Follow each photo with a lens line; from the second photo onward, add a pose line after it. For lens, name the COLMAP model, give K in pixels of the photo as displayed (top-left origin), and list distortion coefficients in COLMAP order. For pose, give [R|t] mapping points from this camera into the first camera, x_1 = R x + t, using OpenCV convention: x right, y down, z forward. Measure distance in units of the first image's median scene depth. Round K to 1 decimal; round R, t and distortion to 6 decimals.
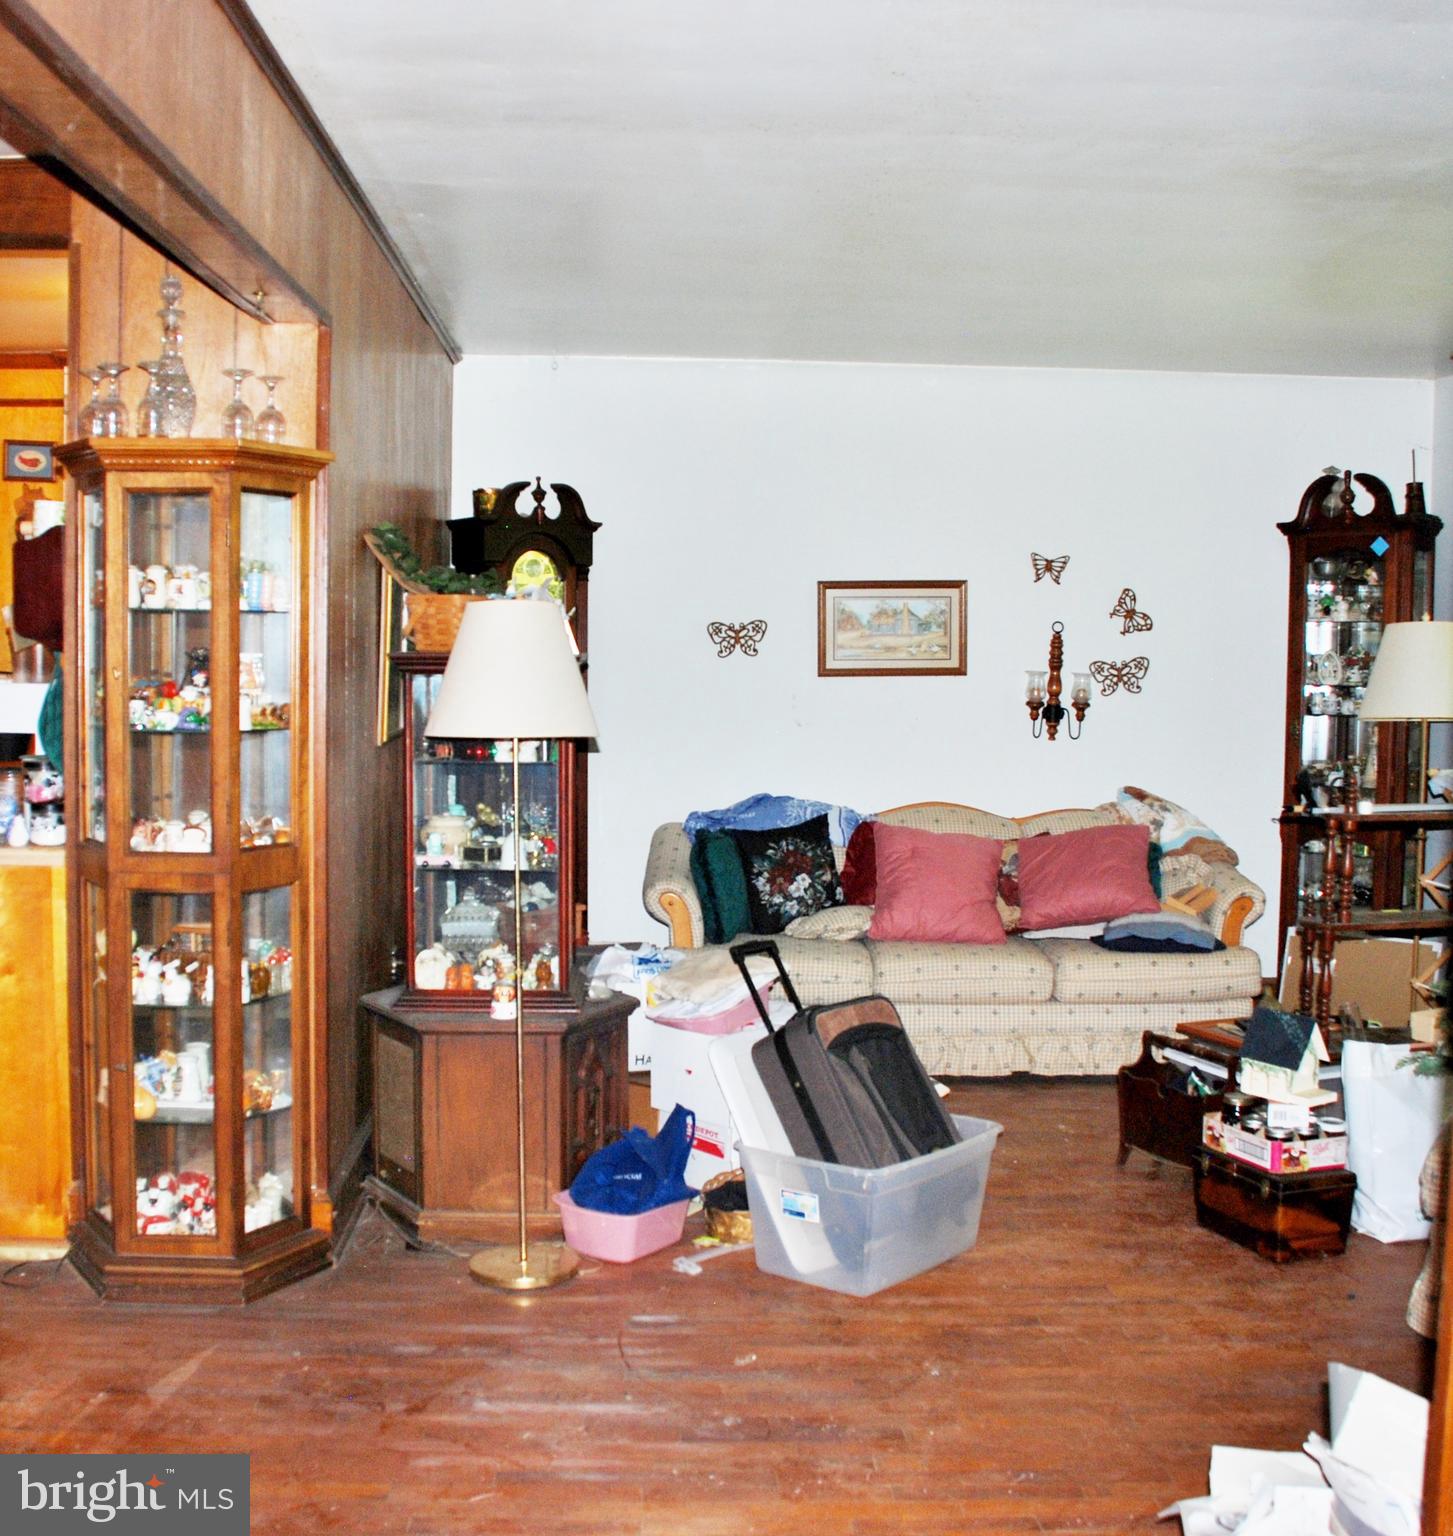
lens RADIAL K [[1866.0, 0, 726.5], [0, 1866.0, 768.0], [0, 0, 1]] dist [-0.094262, -0.001577]
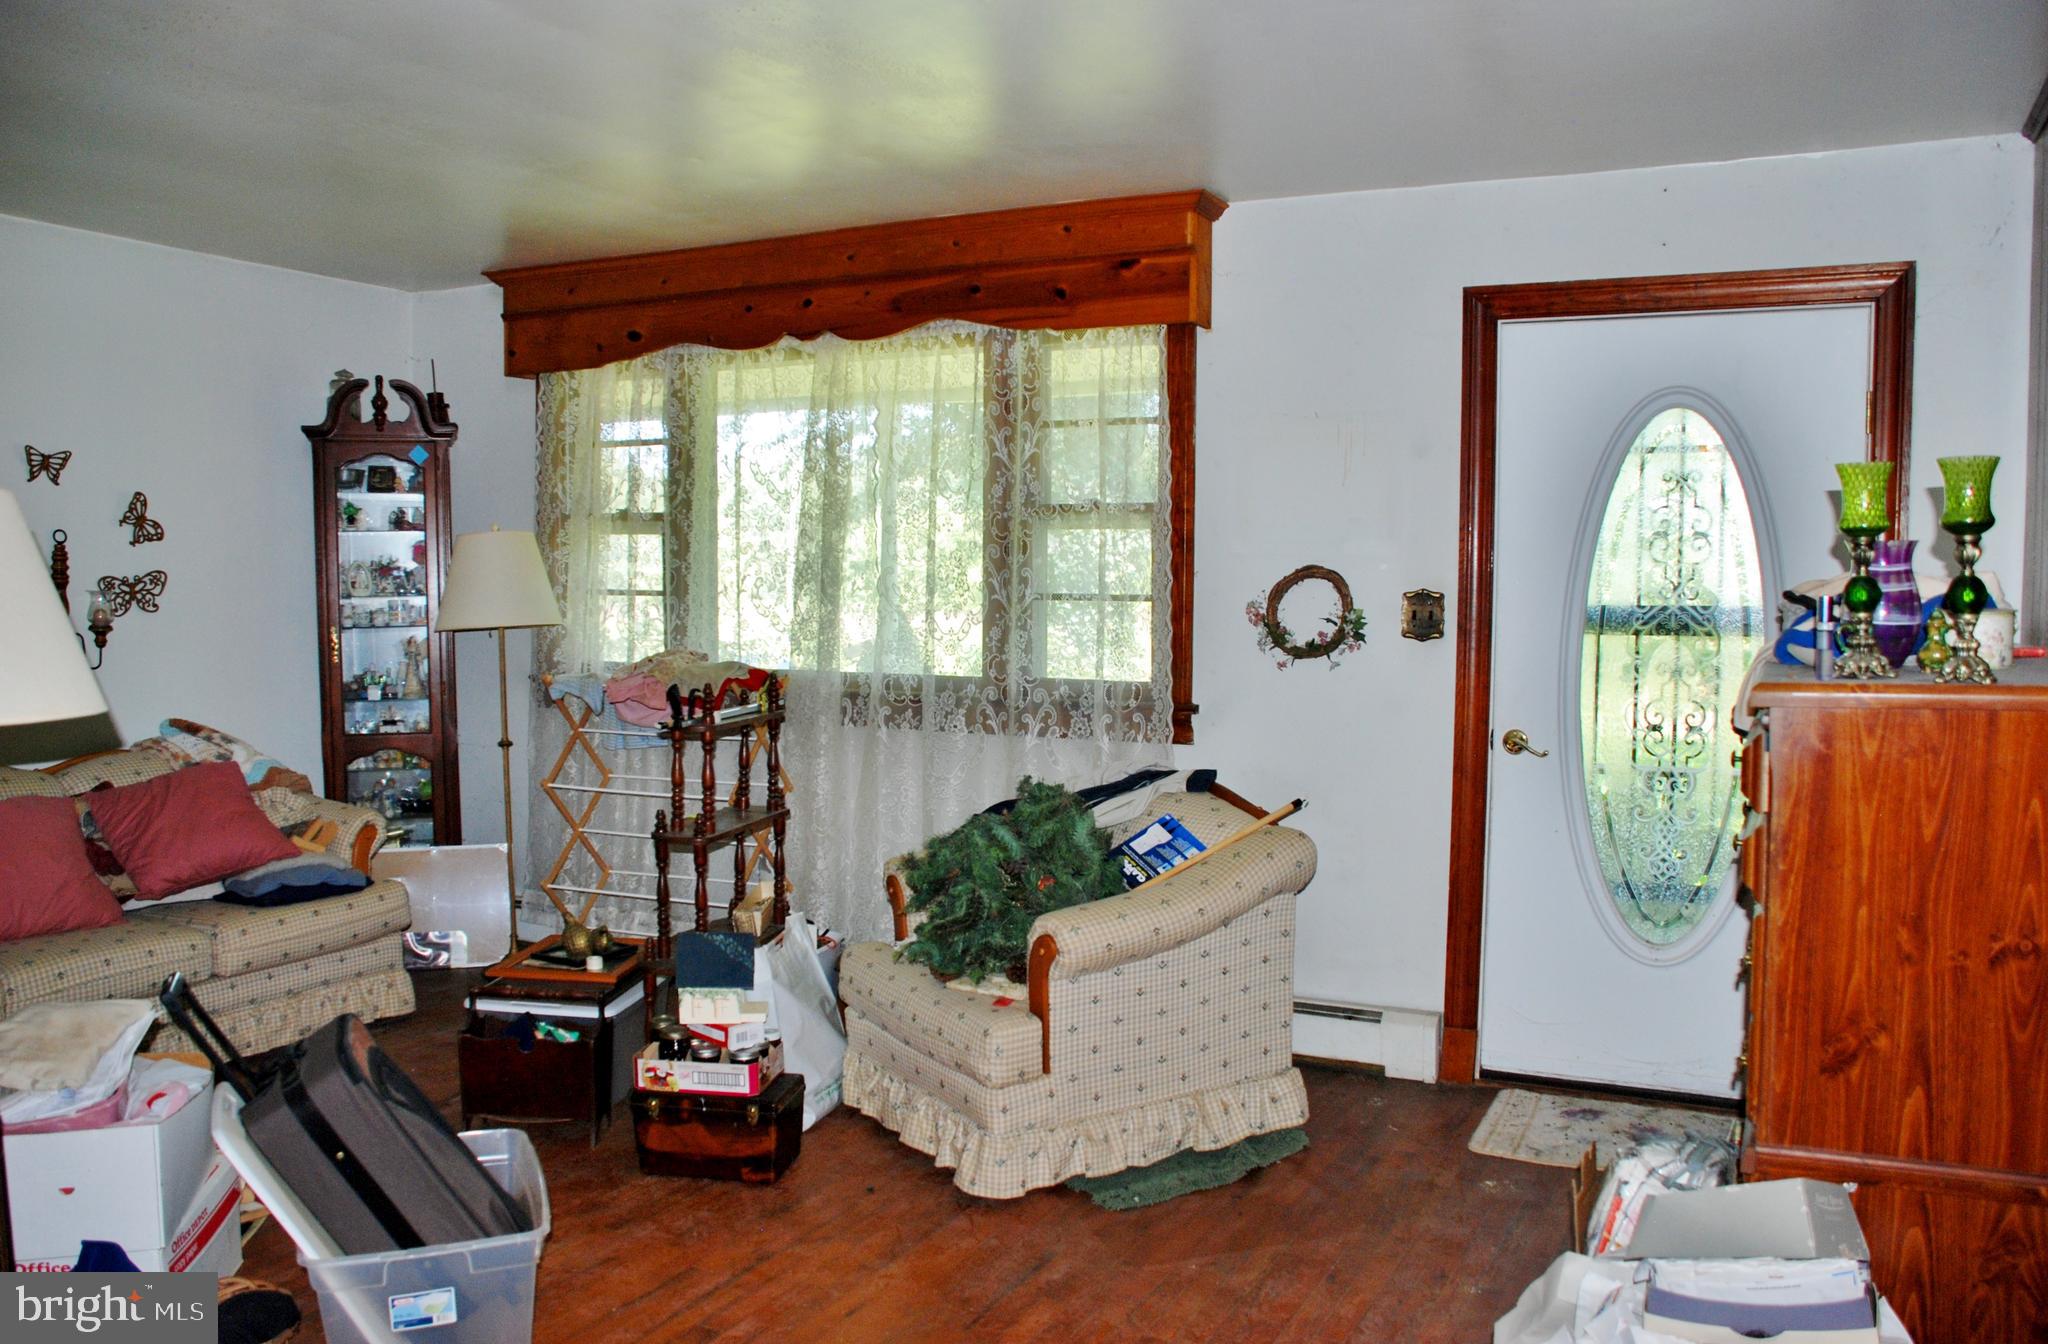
lens RADIAL K [[1613.2, 0, 1024.3], [0, 1613.2, 700.5], [0, 0, 1]] dist [-0.142139, 0.093819]
pose [[0.481377, -0.077690, 0.873064, -0.246628], [0.052545, 0.996831, 0.059732, -0.023074], [-0.874937, 0.017121, 0.483934, 0.314223]]
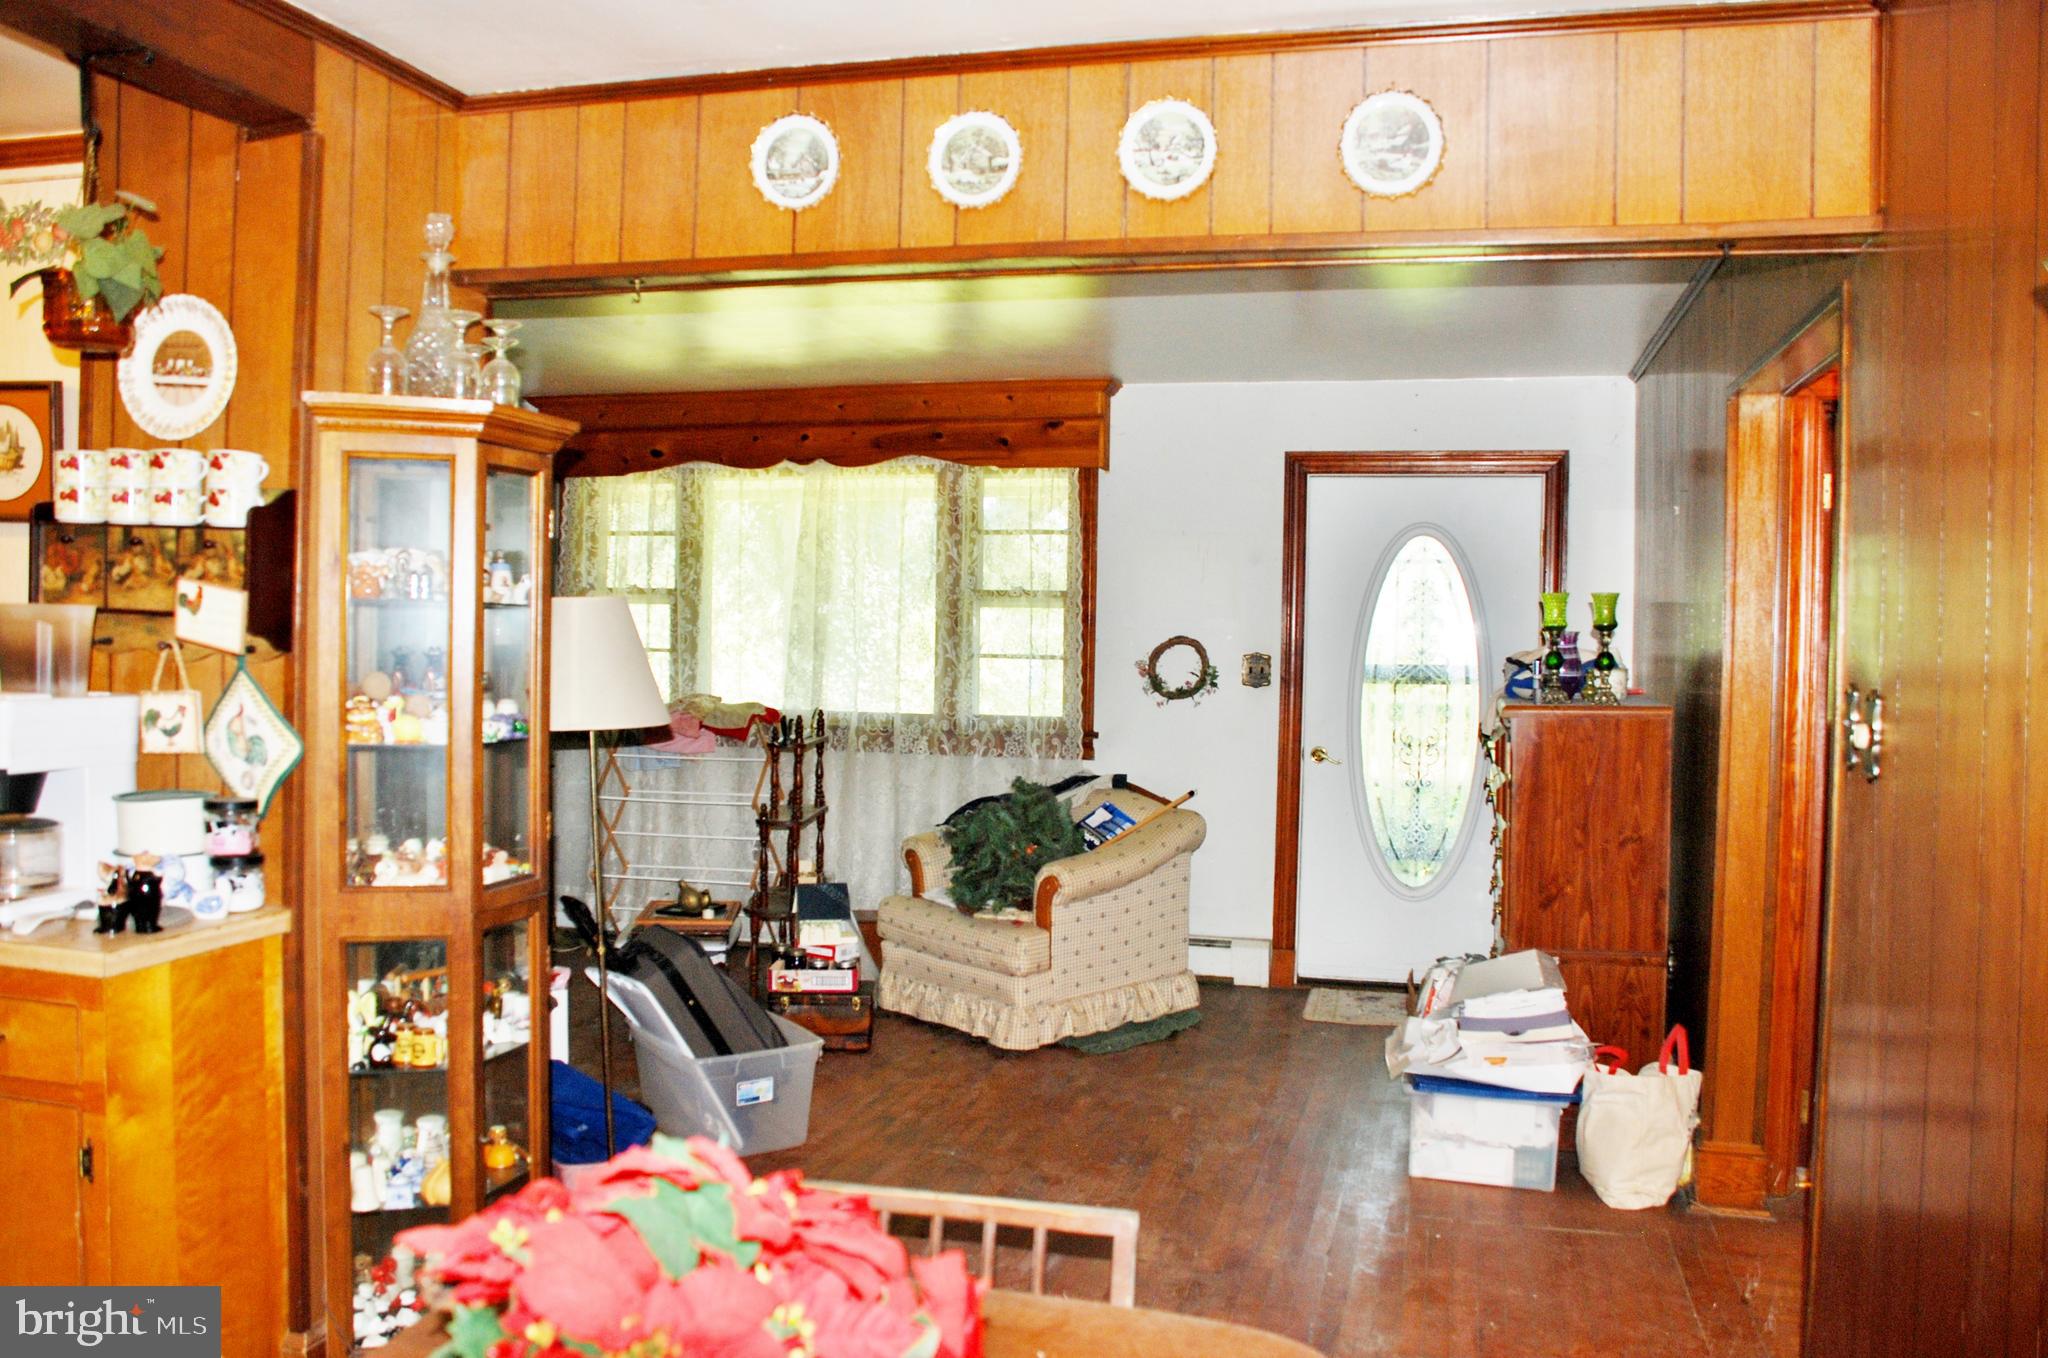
lens RADIAL K [[1596.9, 0, 1023.8], [0, 1596.9, 713.2], [0, 0, 1]] dist [-0.147710, 0.112769]
pose [[0.296274, -0.055569, 0.953485, -0.582248], [0.044659, 0.998020, 0.044288, -0.034095], [-0.954058, 0.029460, 0.298169, 0.336353]]
